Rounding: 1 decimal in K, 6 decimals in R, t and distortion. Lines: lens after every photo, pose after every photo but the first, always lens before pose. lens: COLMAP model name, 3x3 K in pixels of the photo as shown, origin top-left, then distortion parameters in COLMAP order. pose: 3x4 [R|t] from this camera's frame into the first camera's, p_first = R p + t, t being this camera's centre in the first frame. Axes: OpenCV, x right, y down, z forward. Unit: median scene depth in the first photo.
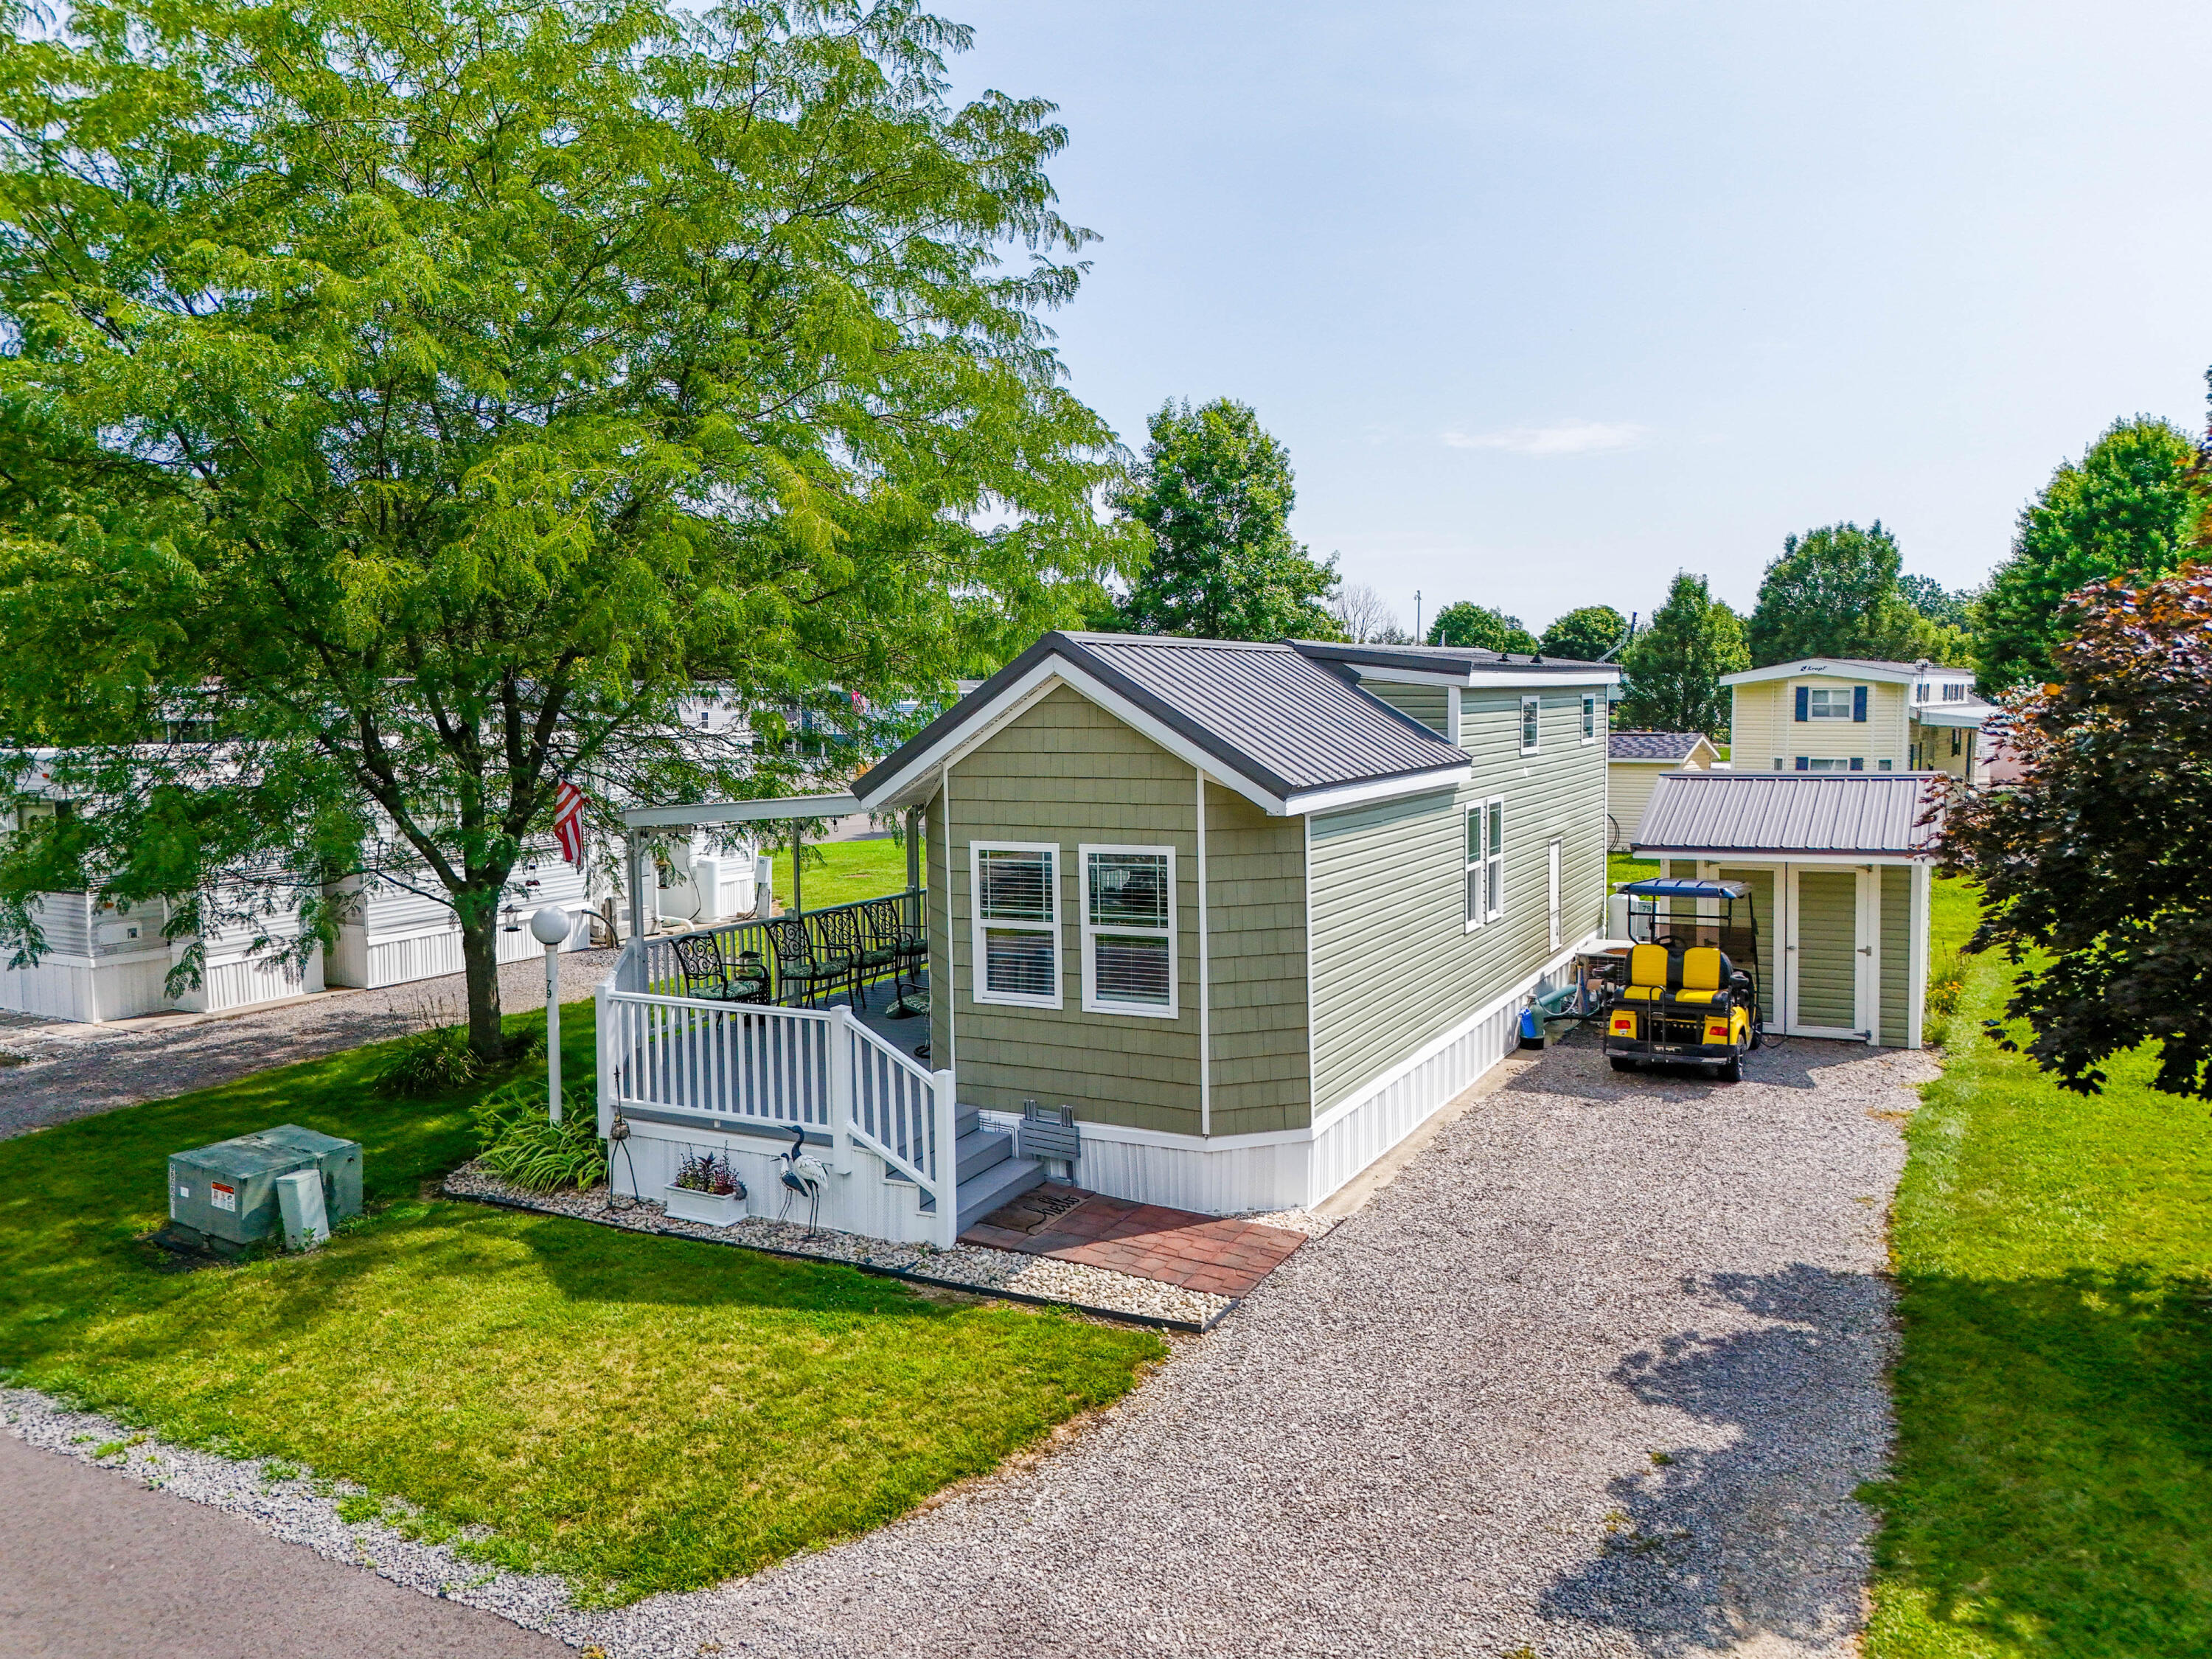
lens RADIAL K [[1647.5, 0, 1104.3], [0, 1647.5, 822.8], [0, 0, 1]] dist [0.084834, -0.100518]
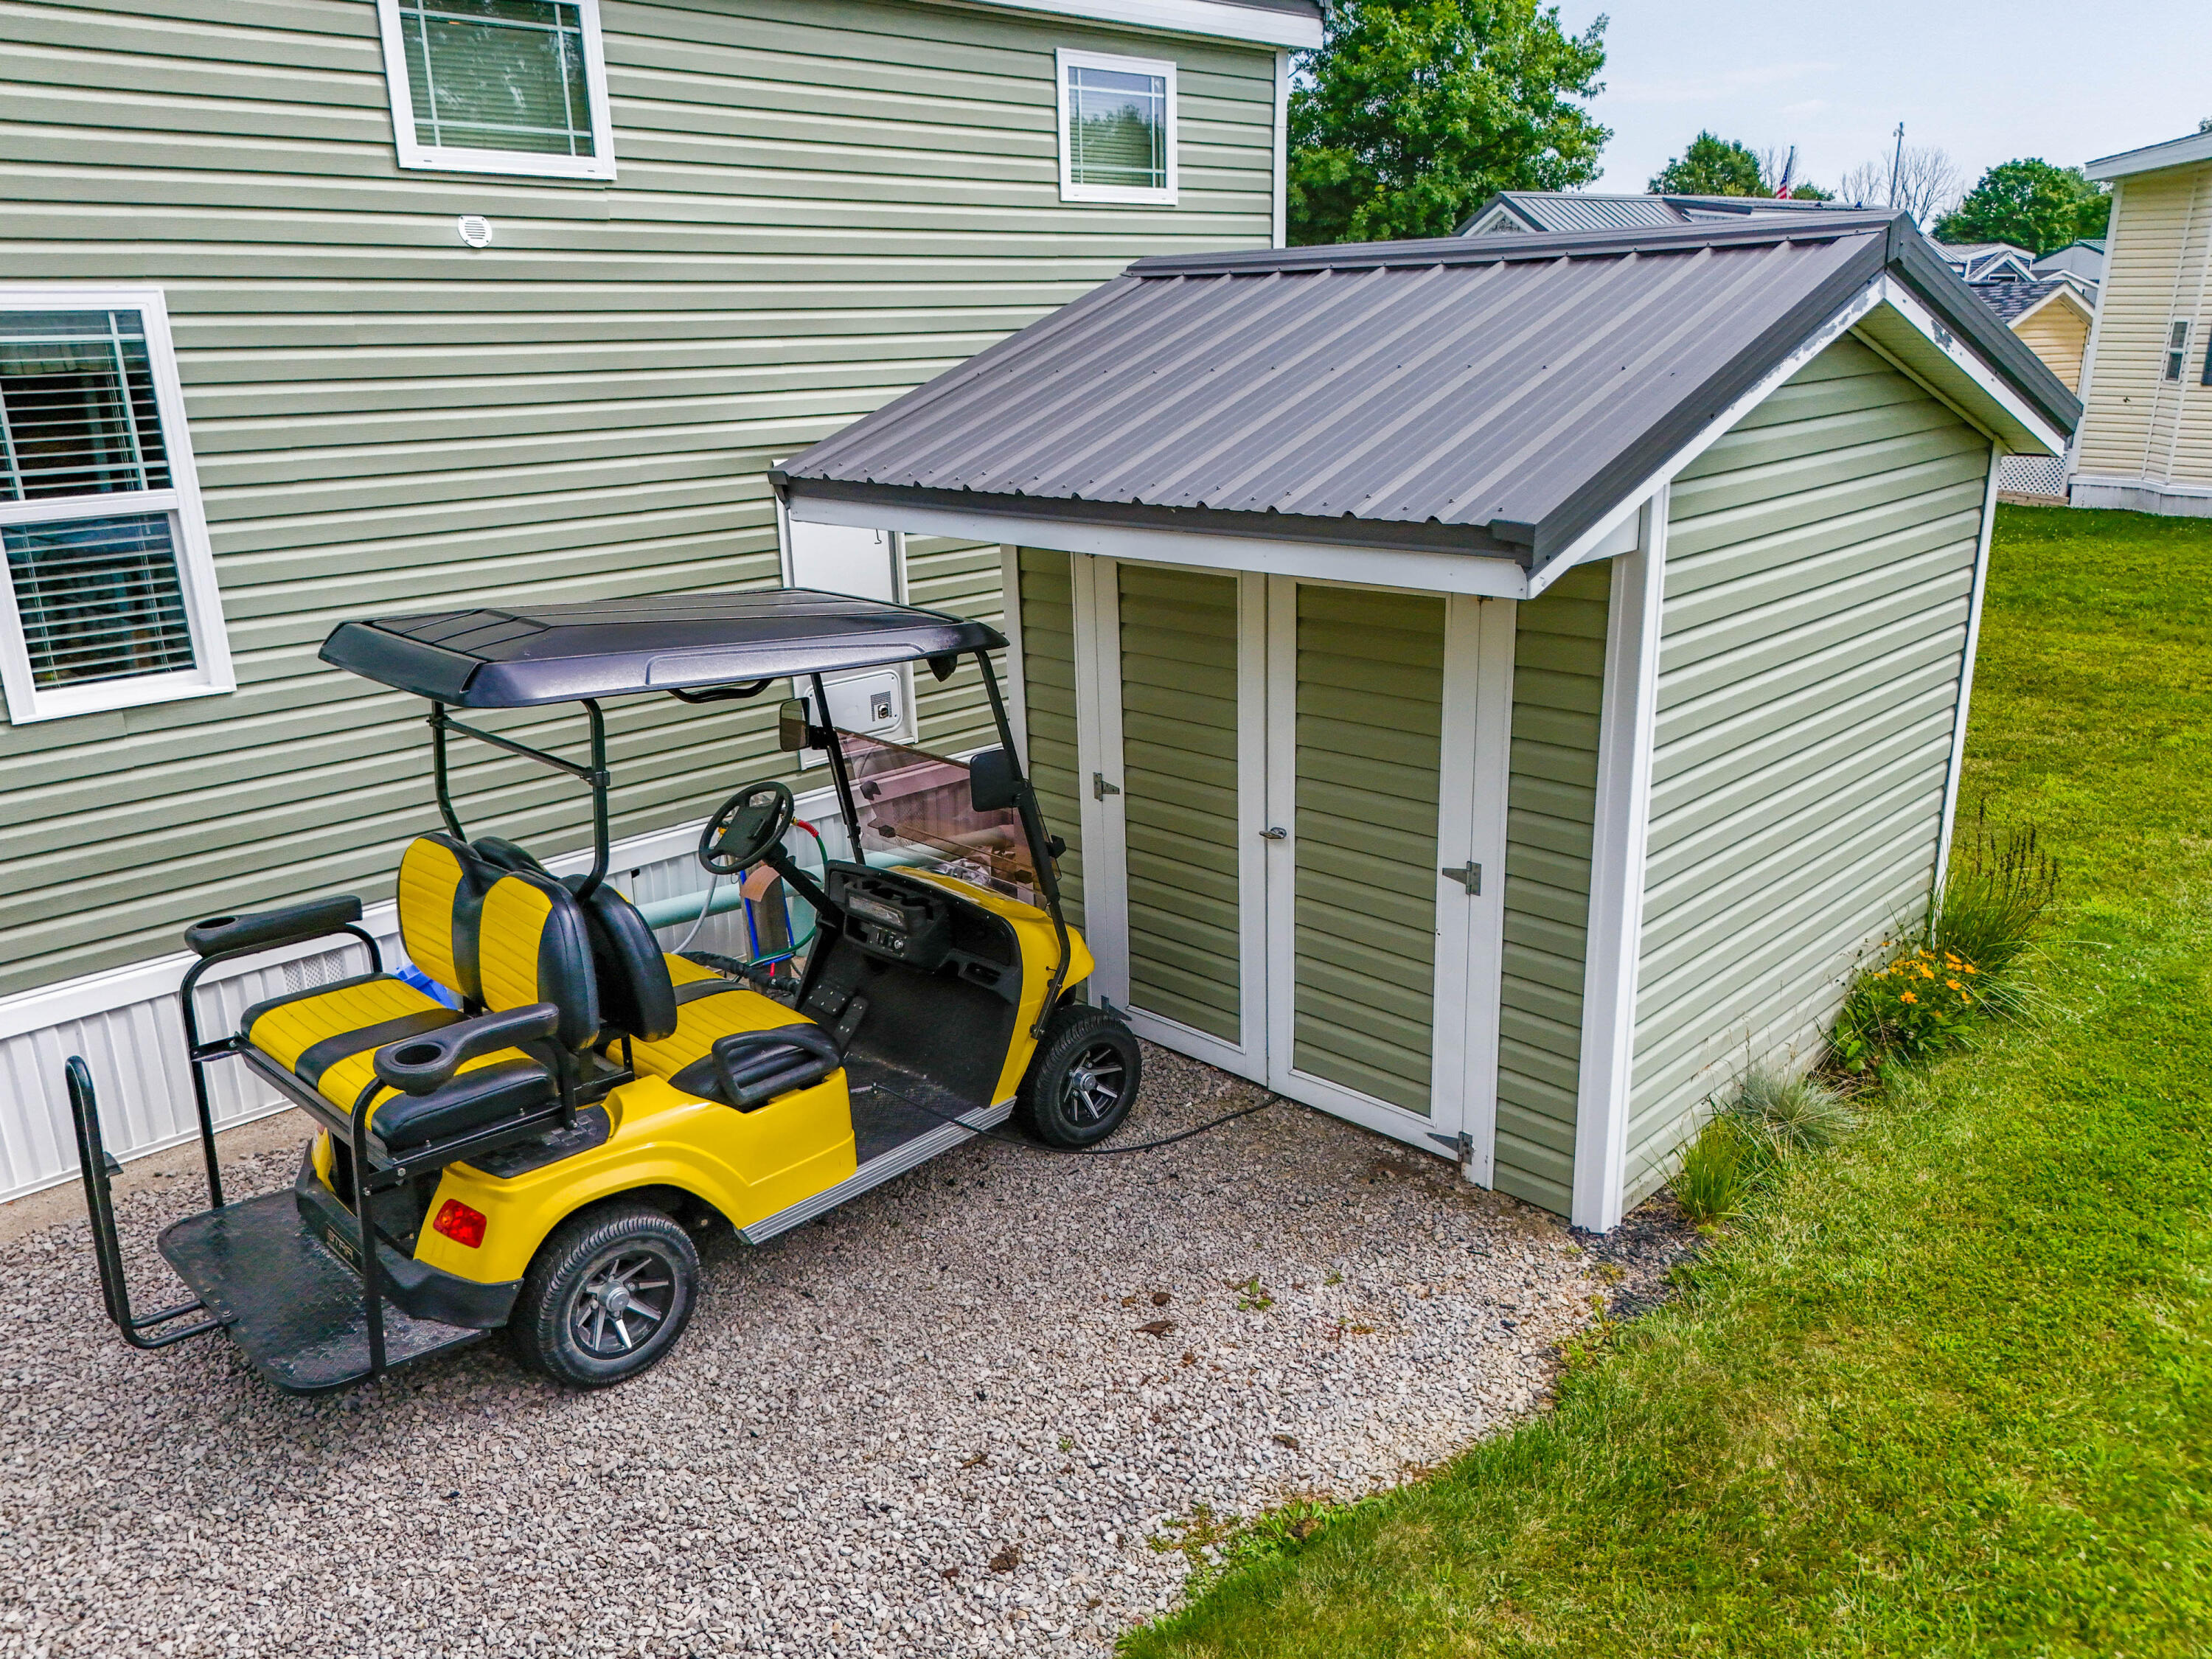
lens RADIAL K [[1647.5, 0, 1104.3], [0, 1647.5, 822.8], [0, 0, 1]] dist [0.084834, -0.100518]
pose [[0.955276, 0.083253, -0.283753, 0.470950], [-0.017748, 0.973963, 0.226012, 0.005164], [0.295181, -0.210867, 0.931881, 0.712257]]
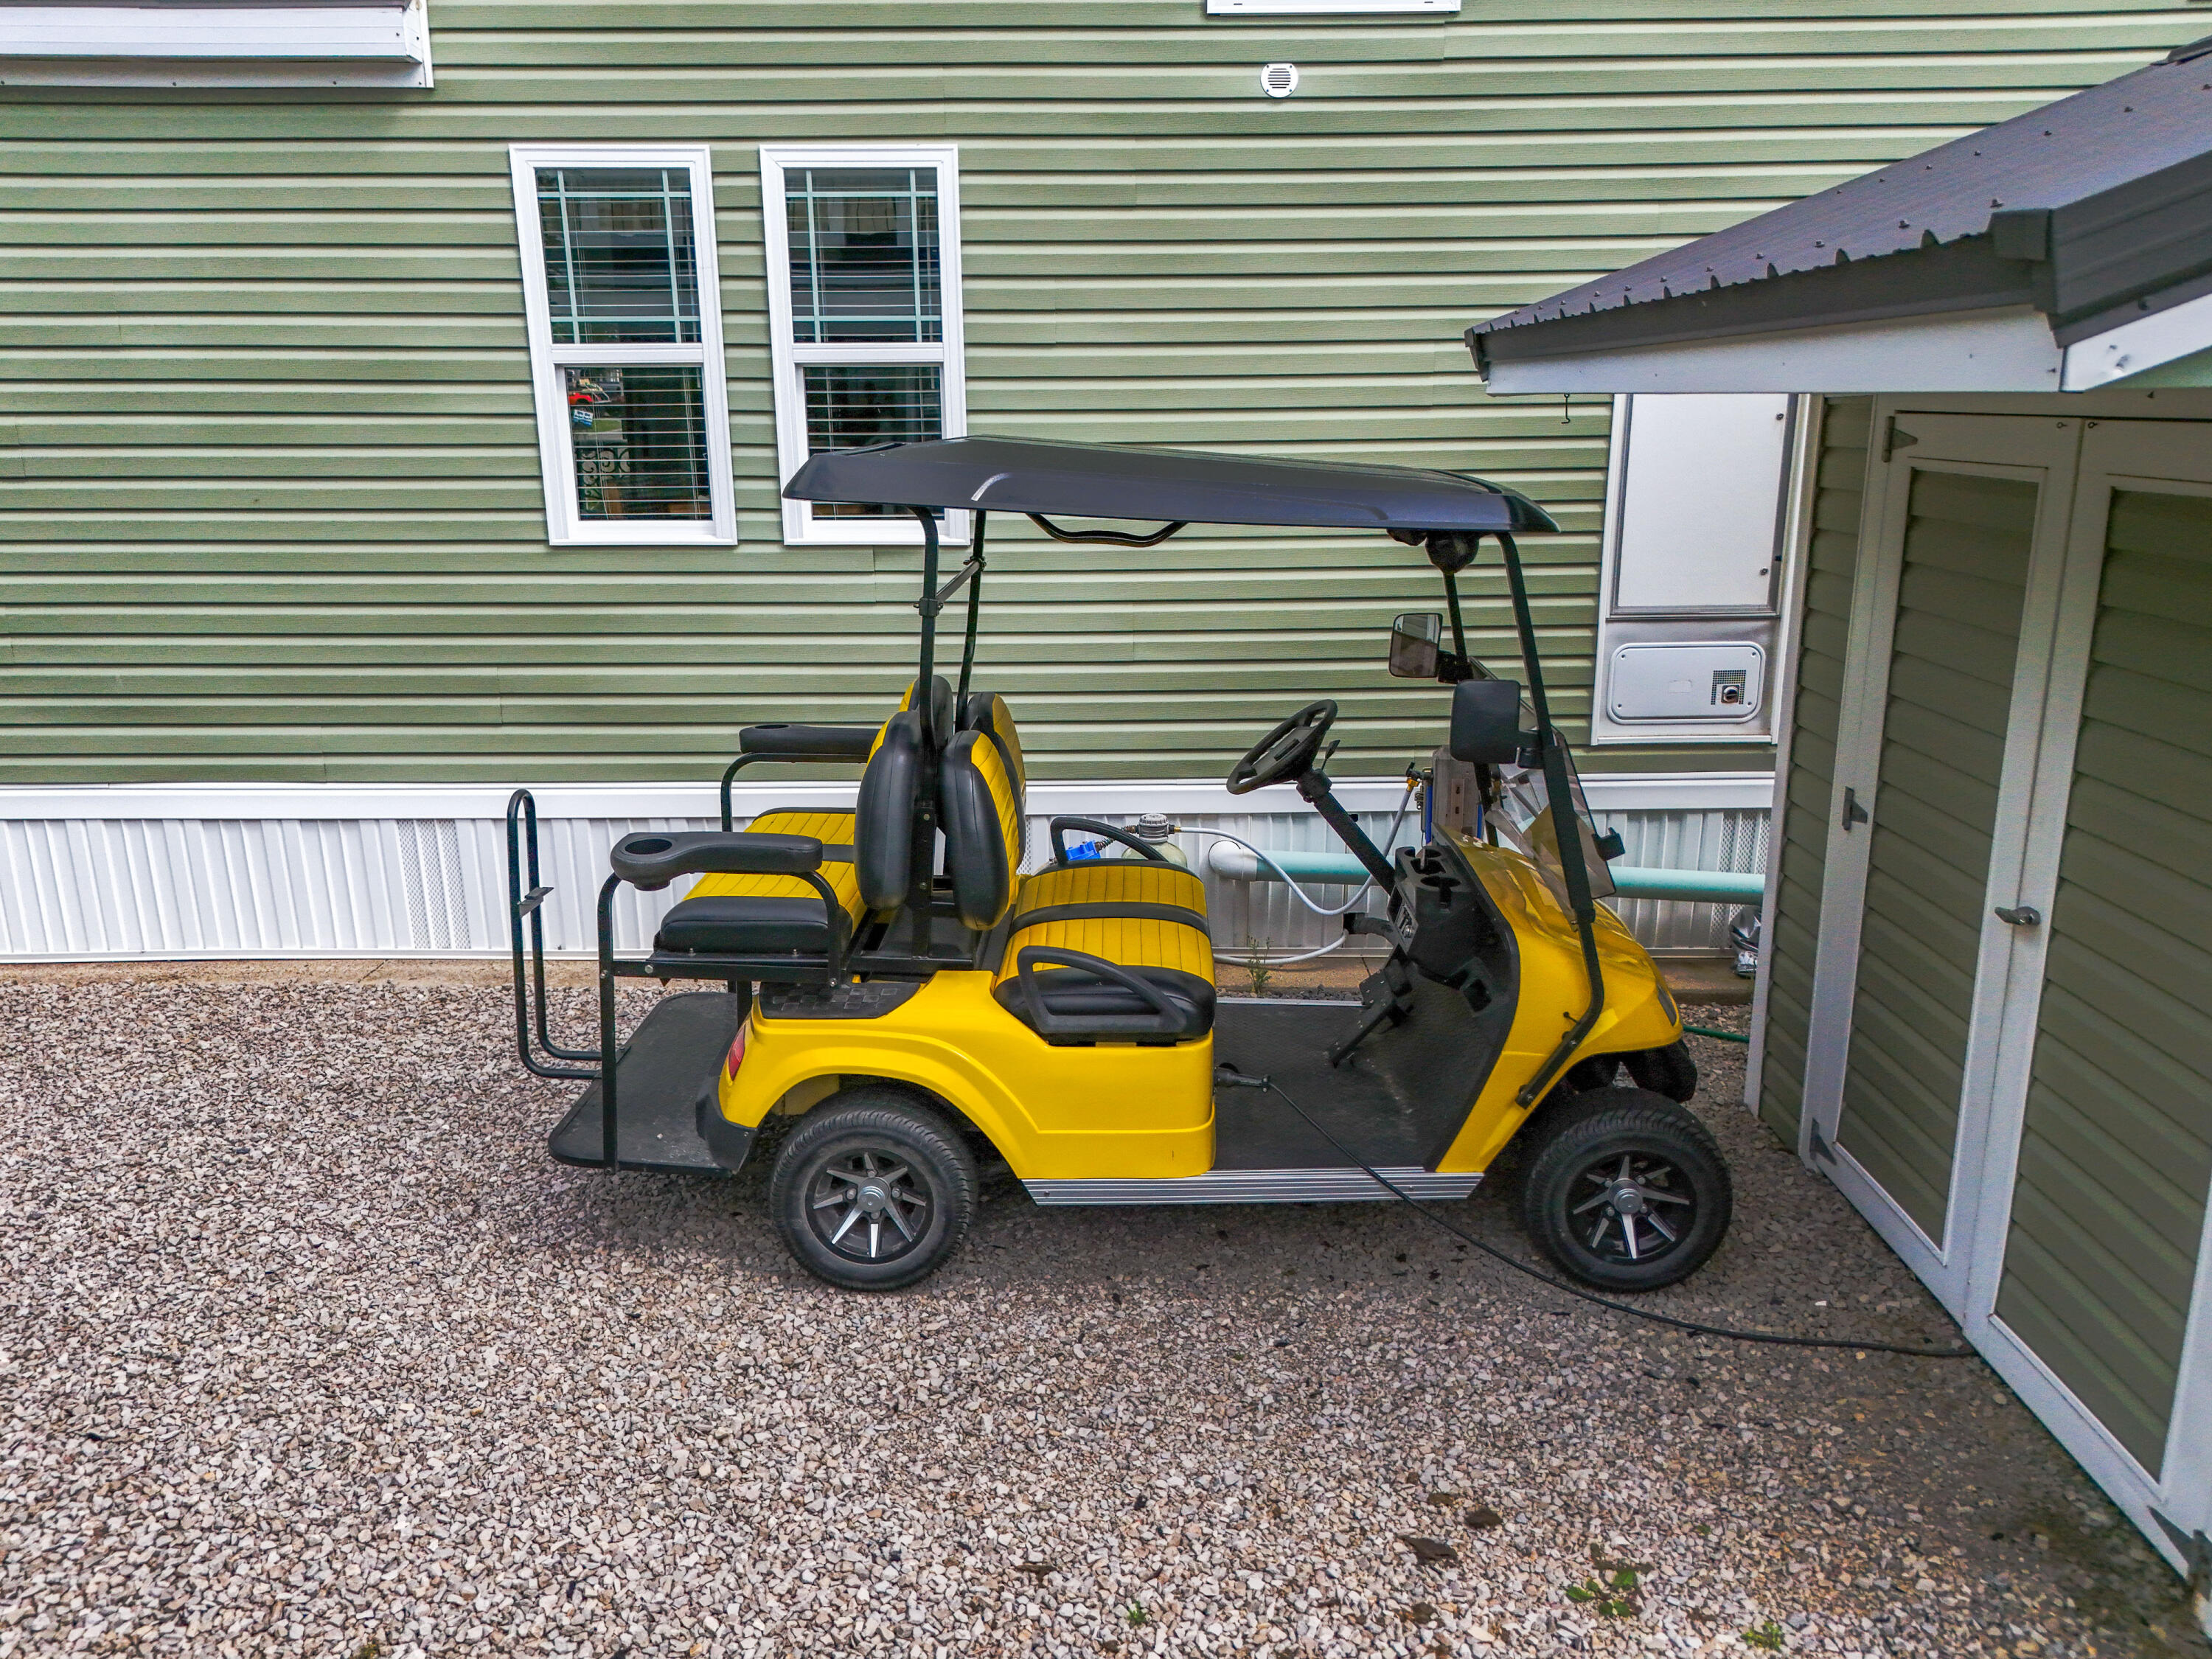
lens RADIAL K [[1647.5, 0, 1104.3], [0, 1647.5, 822.8], [0, 0, 1]] dist [0.084834, -0.100518]
pose [[0.455825, 0.240312, -0.857014, 0.524530], [-0.067665, 0.969432, 0.235846, 0.028858], [0.887493, -0.049514, 0.458153, 0.831567]]
